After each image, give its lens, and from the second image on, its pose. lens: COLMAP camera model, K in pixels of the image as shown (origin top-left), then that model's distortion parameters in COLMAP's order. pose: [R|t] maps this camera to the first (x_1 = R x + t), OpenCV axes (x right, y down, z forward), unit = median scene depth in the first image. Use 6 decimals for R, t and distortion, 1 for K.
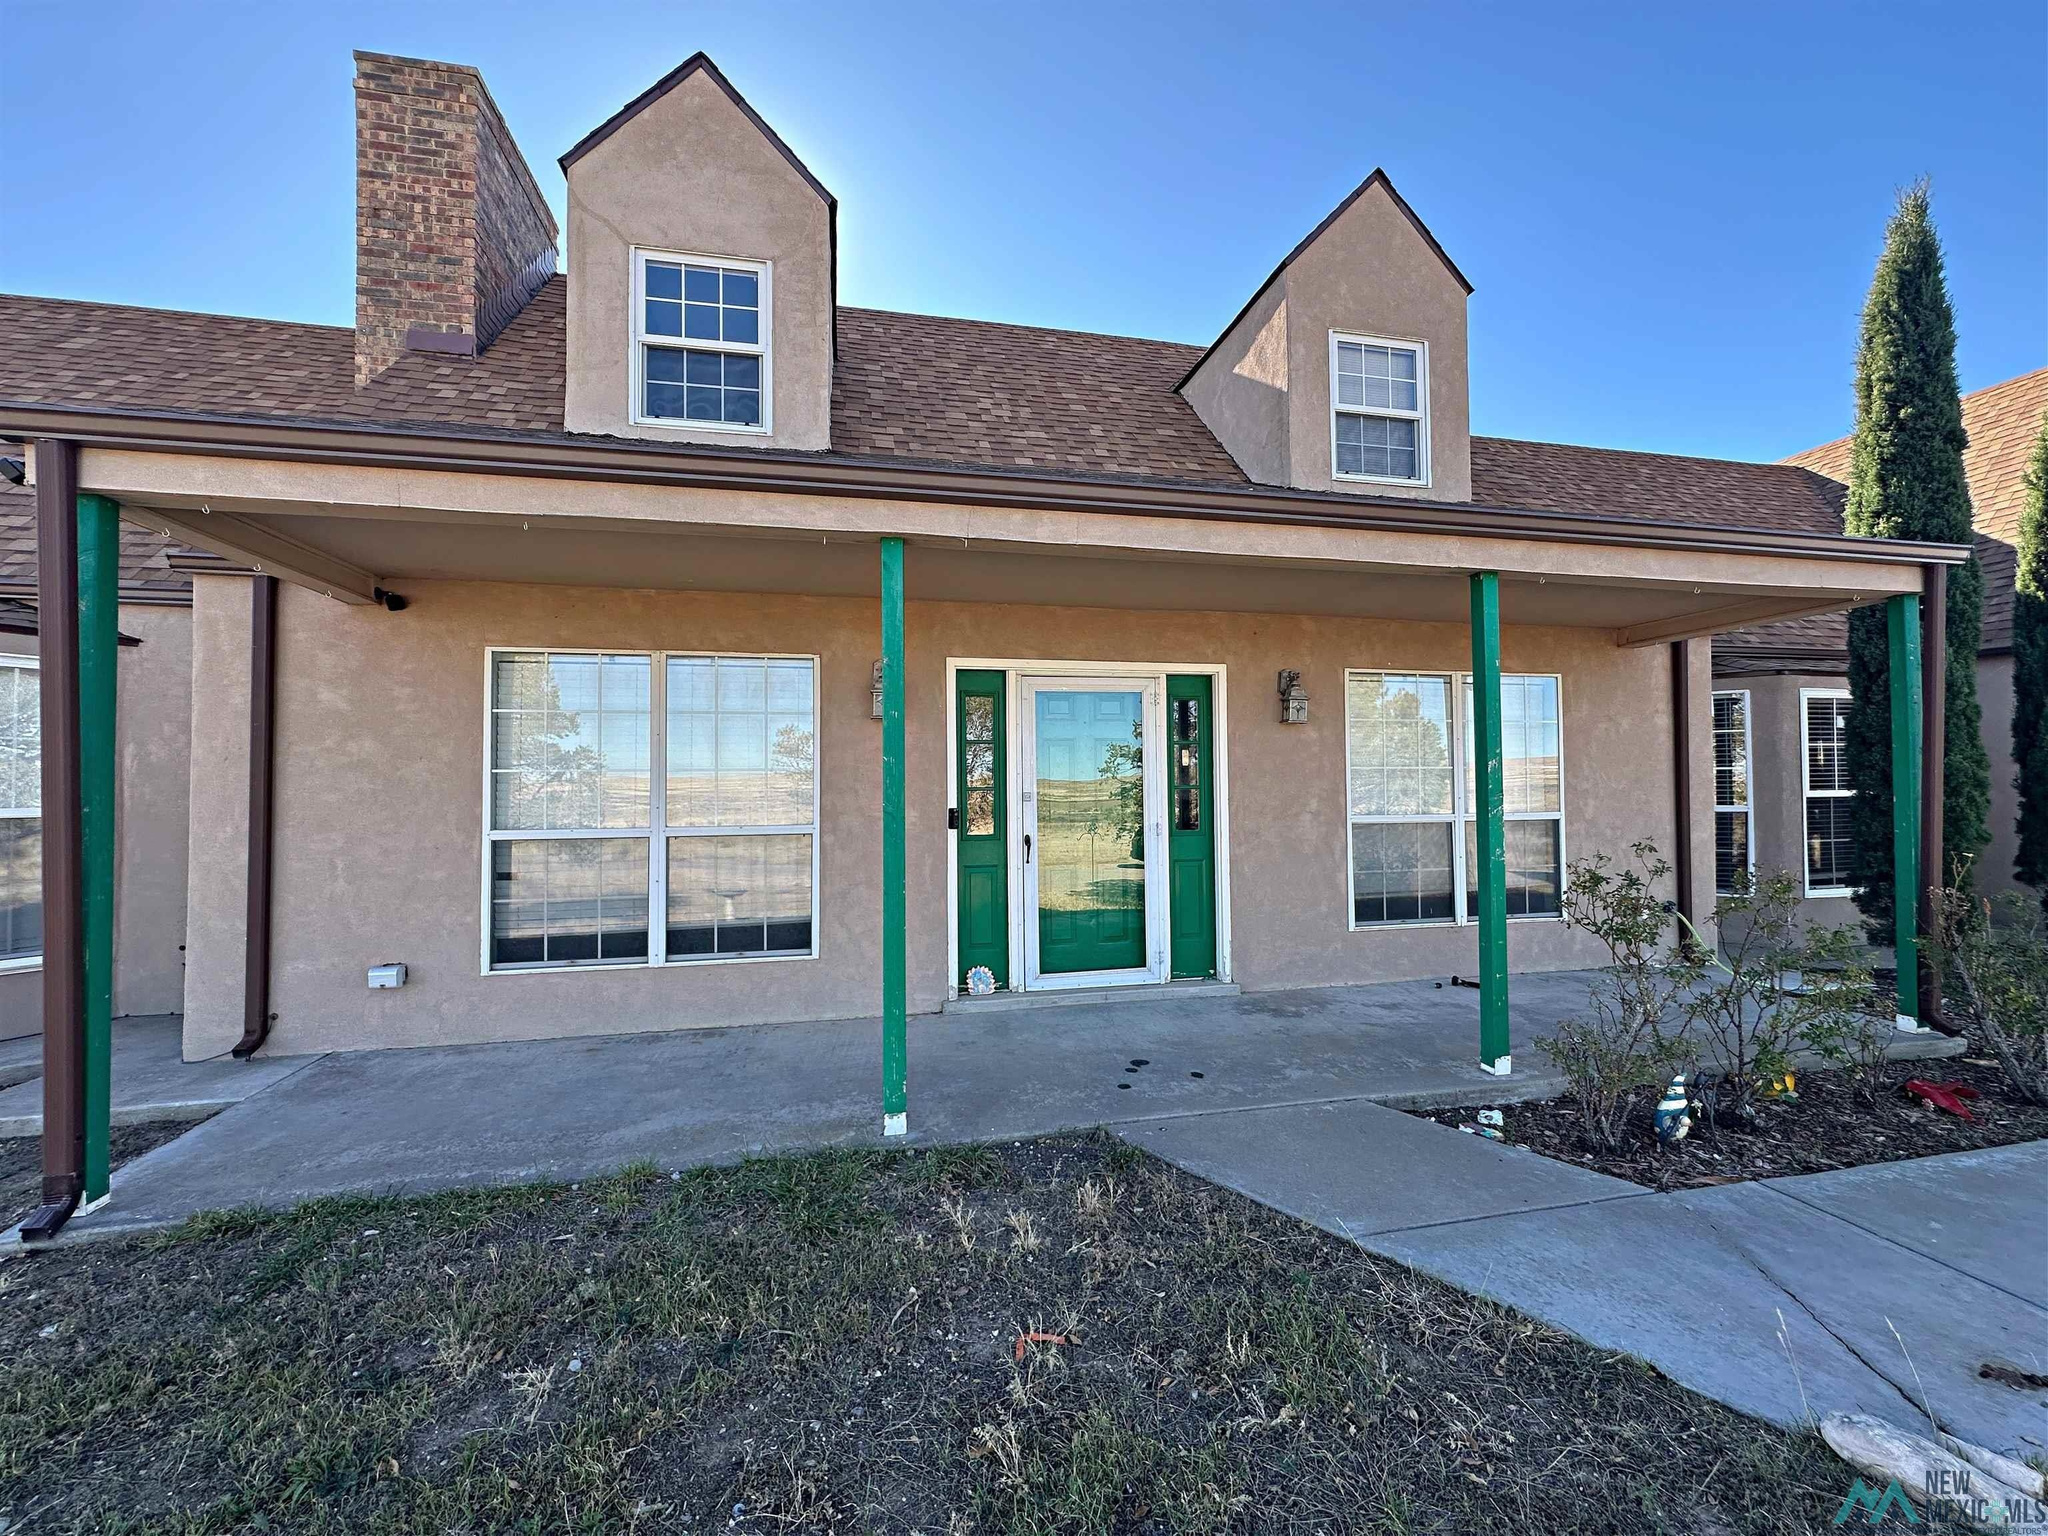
lens RADIAL K [[818.1, 0, 1024.8], [0, 818.1, 761.0], [0, 0, 1]] dist [-0.004434, 0.000002]
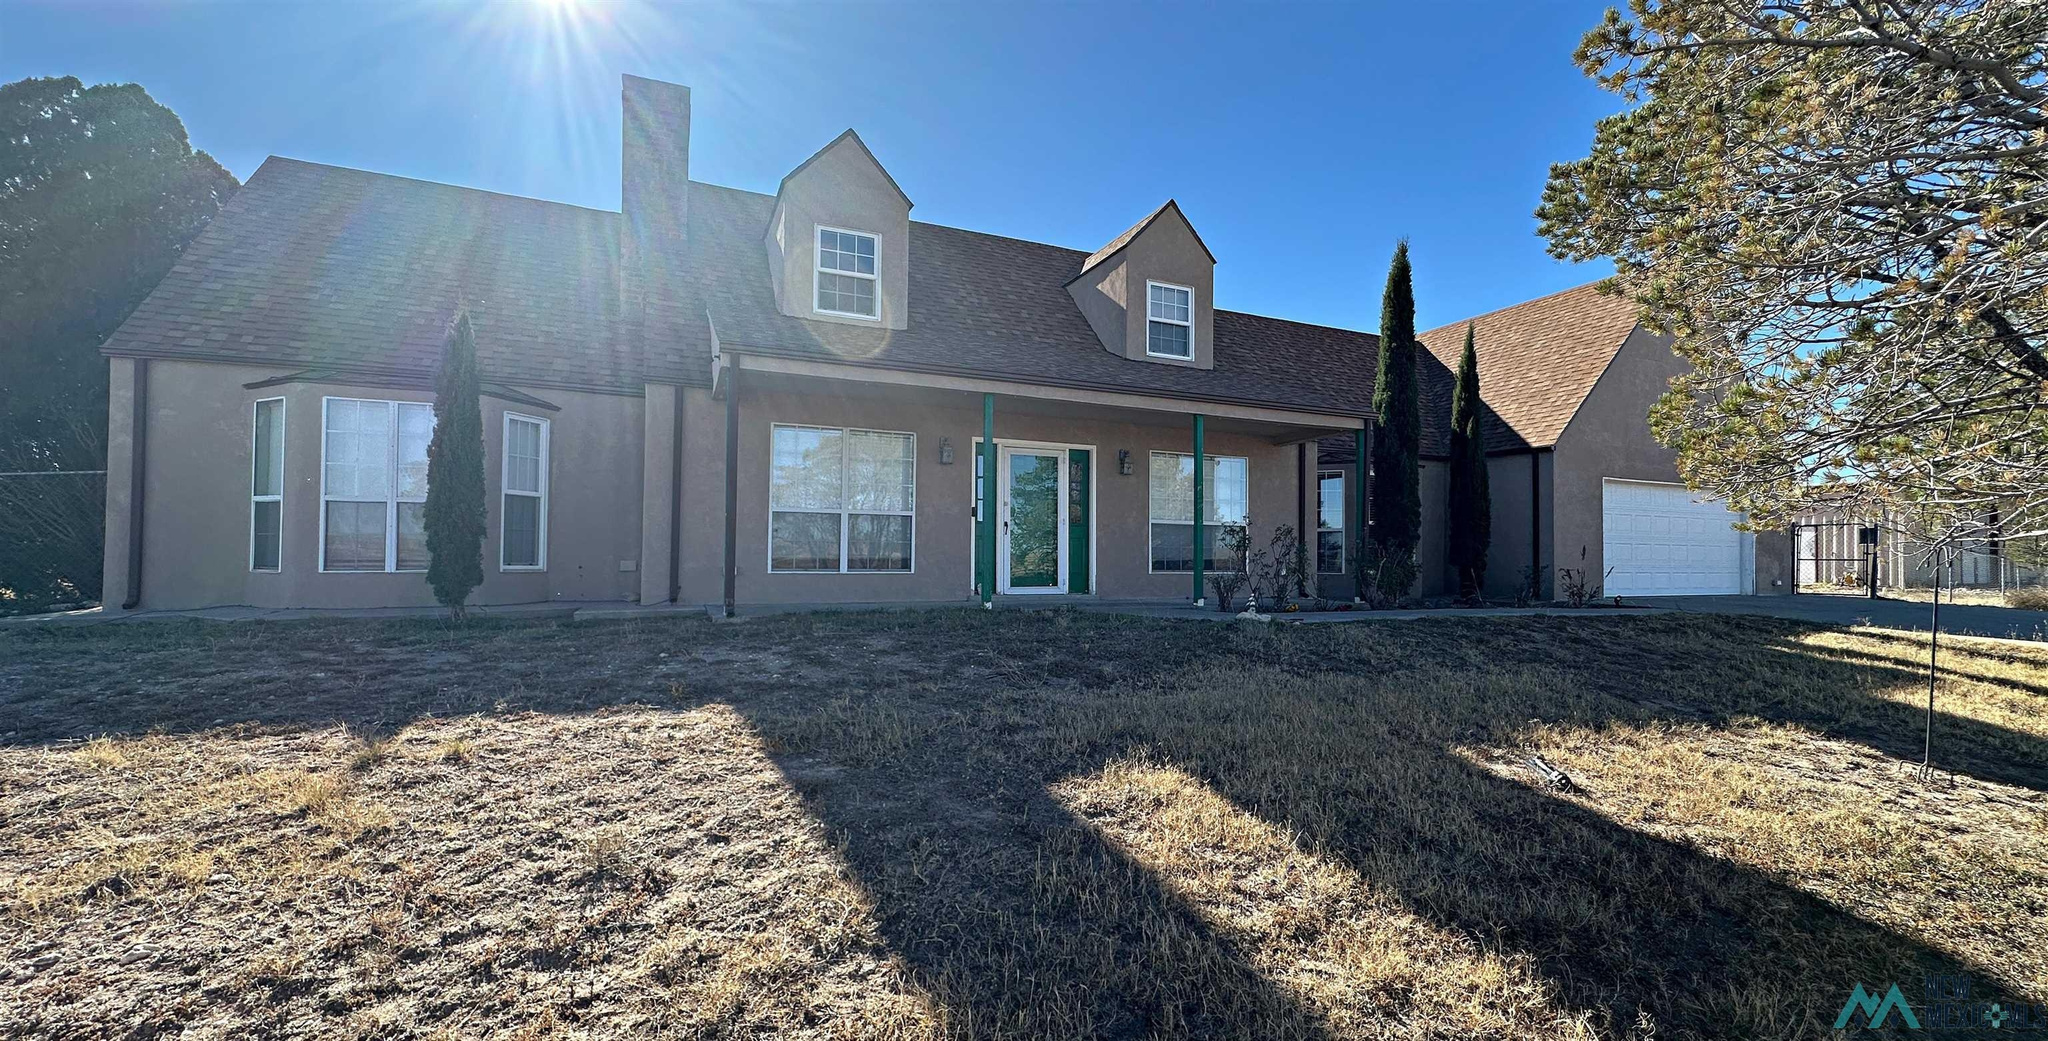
lens RADIAL K [[818.8, 0, 1025.2], [0, 818.8, 530.4], [0, 0, 1]] dist [0.001126, 0.000001]
pose [[0.978737, 0.024041, 0.203708, -0.334732], [-0.022474, 0.999697, -0.010000, 0.117389], [-0.203887, 0.005209, 0.978981, -0.962836]]
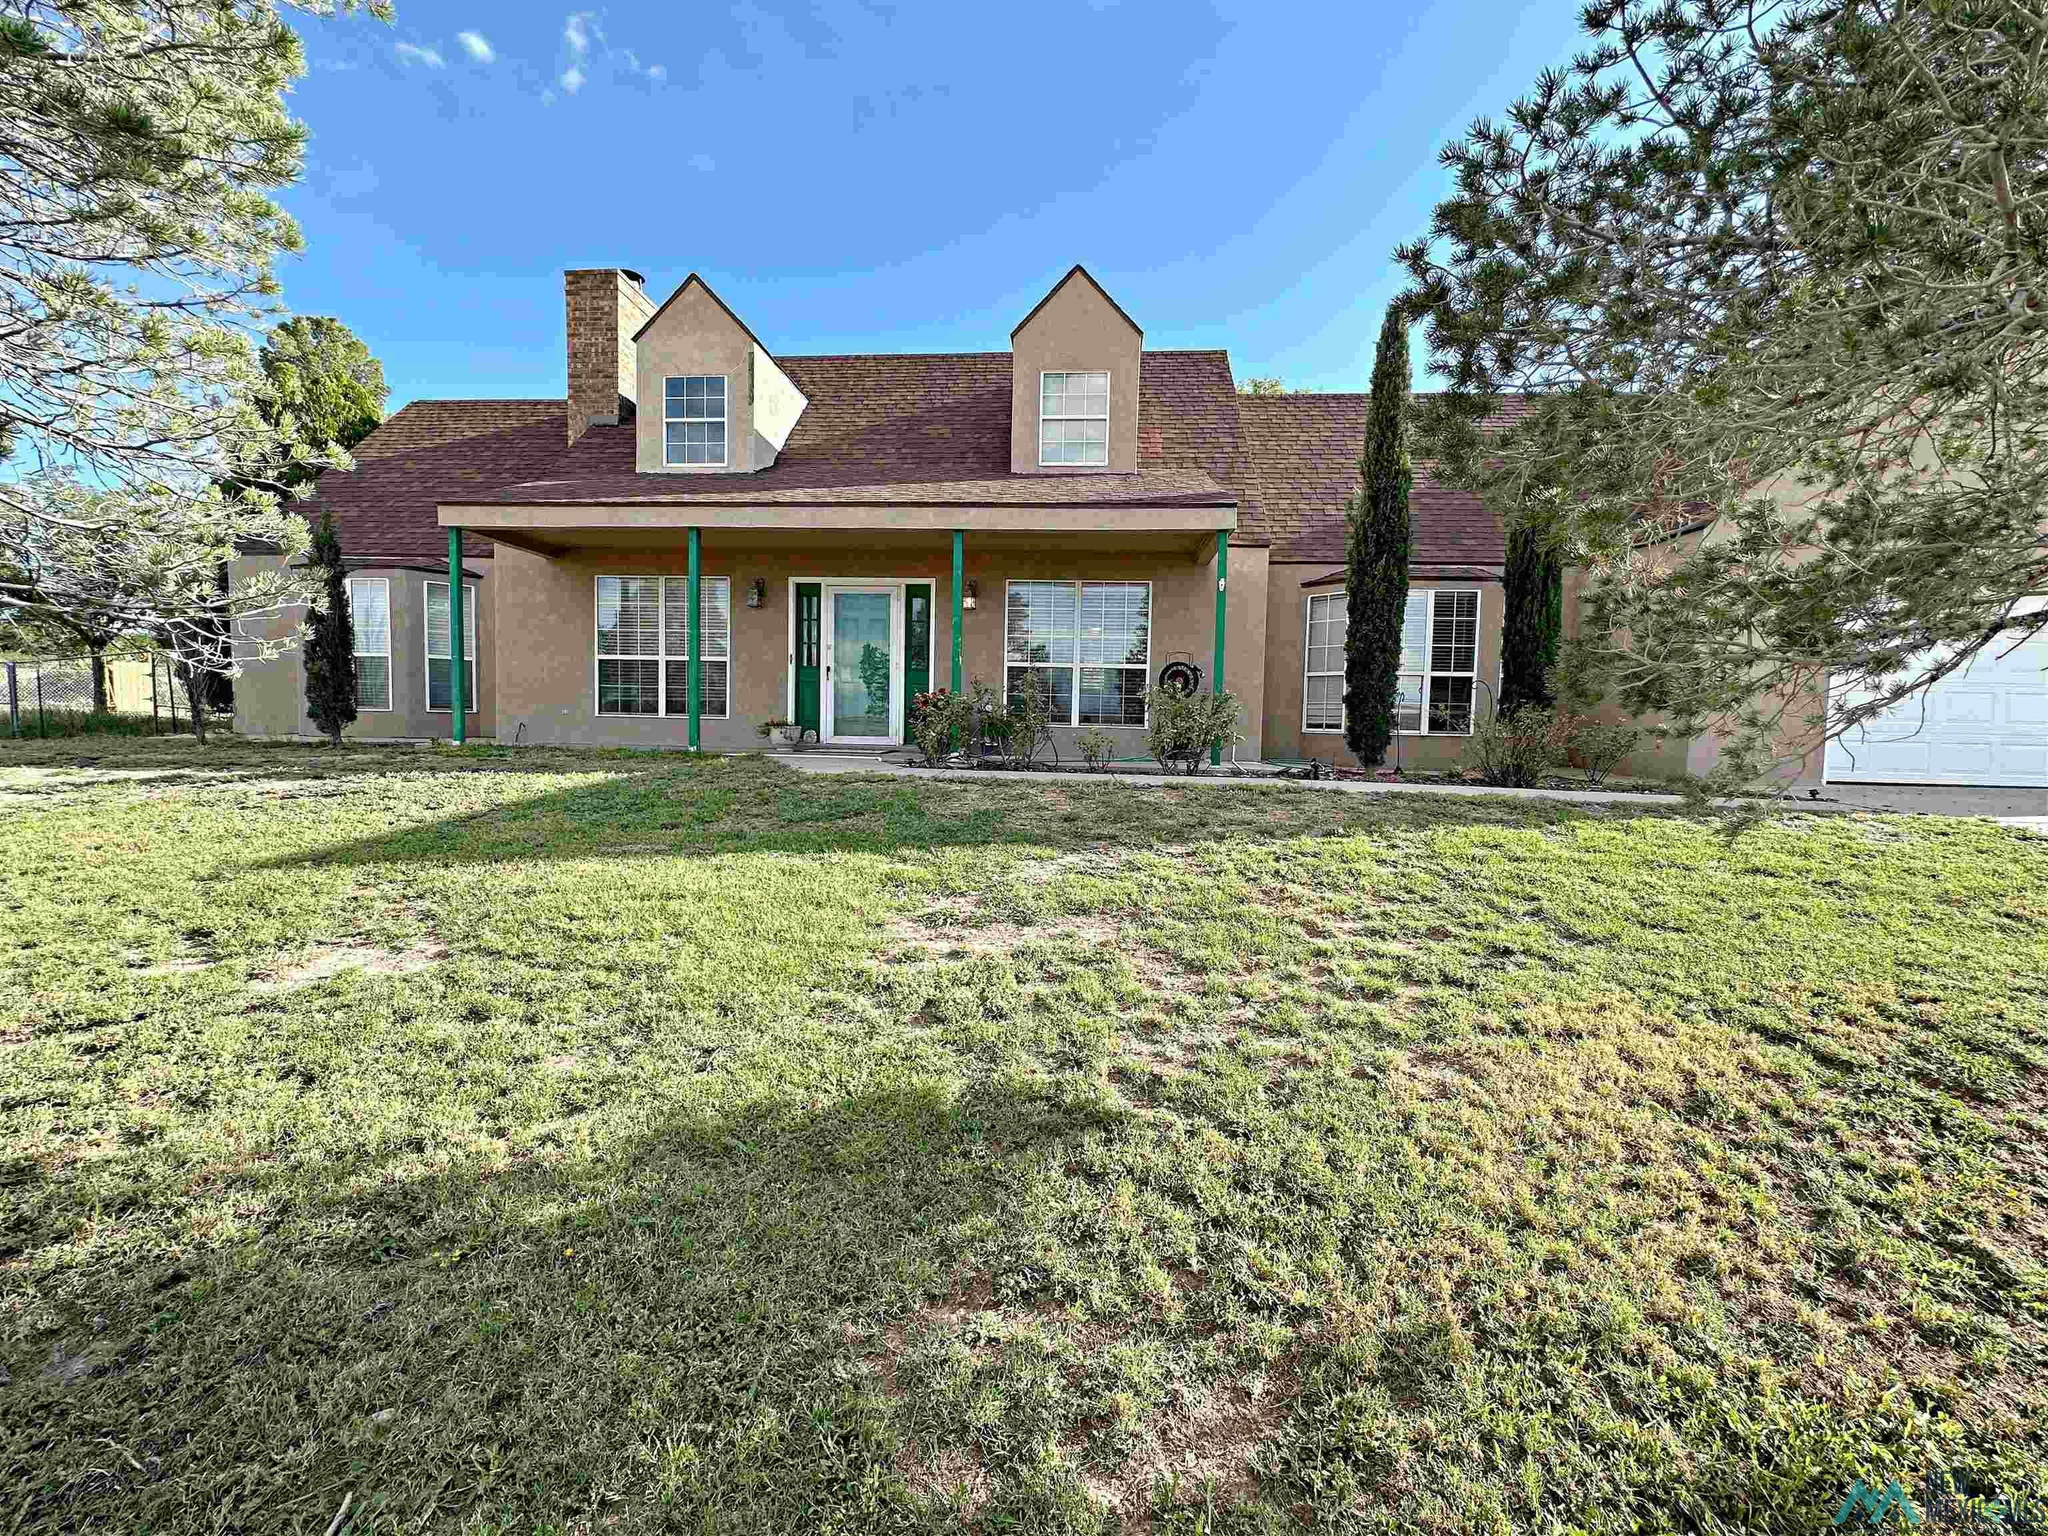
lens RADIAL K [[818.1, 0, 1013.7], [0, 818.1, 753.1], [0, 0, 1]] dist [-0.004434, 0.000002]
pose [[0.956013, 0.045578, -0.289760, 0.909192], [-0.022885, 0.996432, 0.081232, 0.113893], [0.292429, -0.071027, 0.953646, -0.702201]]
